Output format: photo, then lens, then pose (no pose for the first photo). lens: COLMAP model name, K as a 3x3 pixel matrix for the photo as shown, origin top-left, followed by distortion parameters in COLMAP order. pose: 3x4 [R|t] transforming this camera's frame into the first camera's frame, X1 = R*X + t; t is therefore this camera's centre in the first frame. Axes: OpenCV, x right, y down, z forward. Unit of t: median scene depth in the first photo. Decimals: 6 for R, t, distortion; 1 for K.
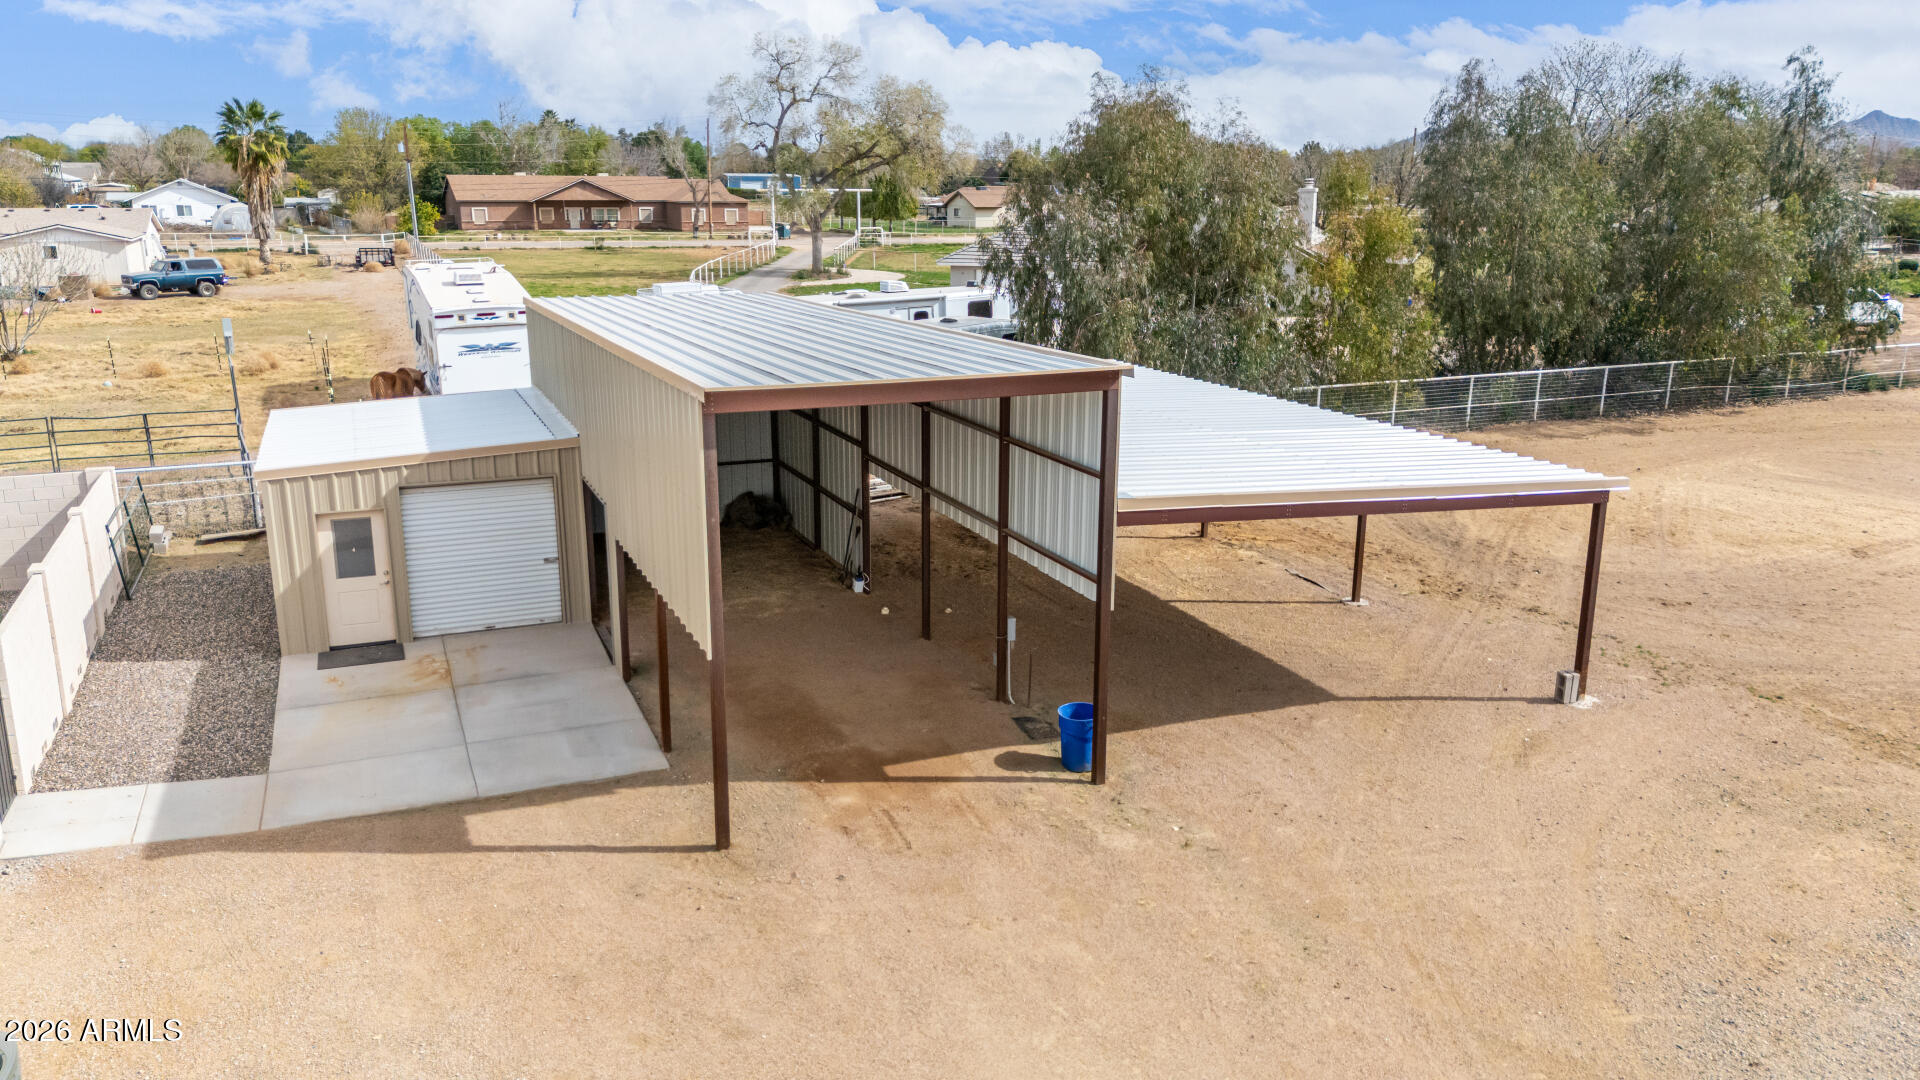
lens RADIAL K [[1409.2, 0, 945.0], [0, 1409.2, 525.5], [0, 0, 1]] dist [0.065328, -0.059335]
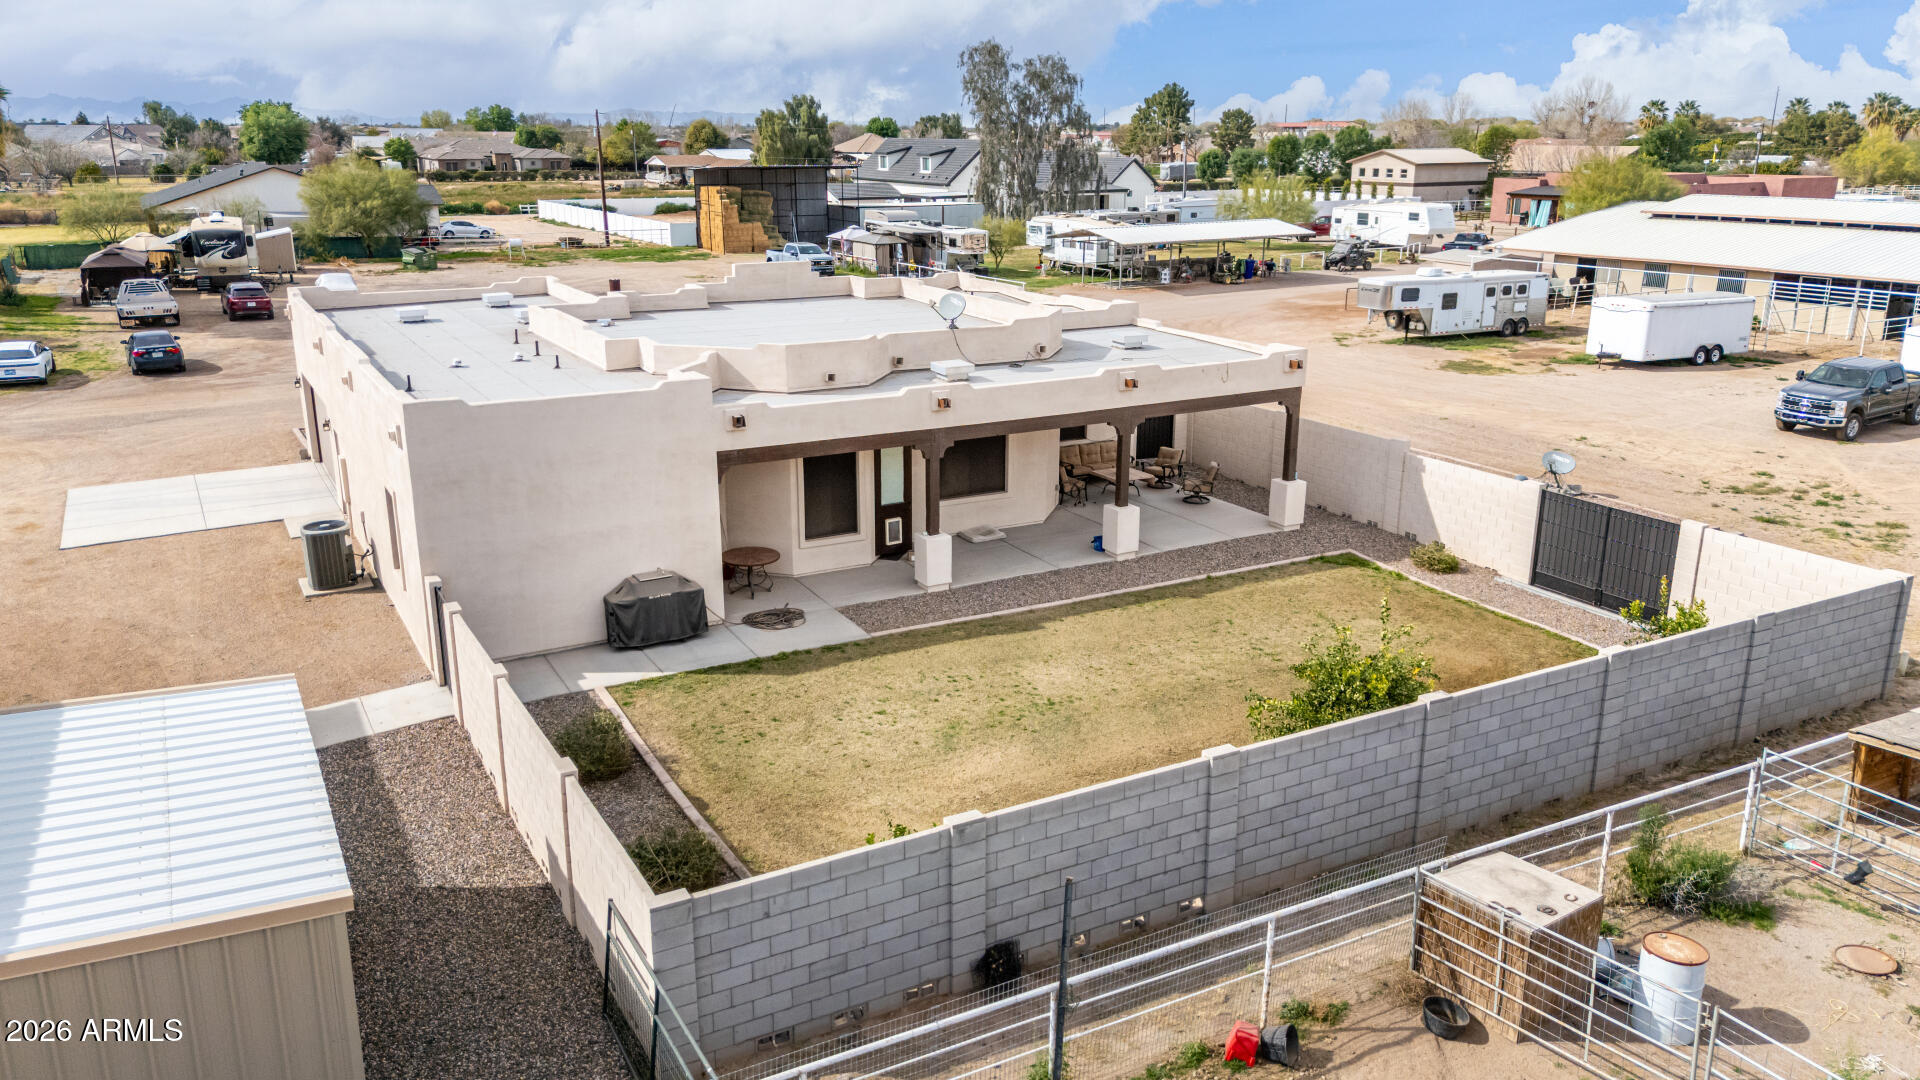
lens RADIAL K [[1409.2, 0, 961.4], [0, 1409.2, 543.9], [0, 0, 1]] dist [0.065328, -0.059335]
pose [[-0.994193, 0.024820, -0.104711, -0.752904], [-0.030658, 0.867388, 0.496686, -0.503083], [0.103152, 0.497012, -0.861591, 1.644599]]
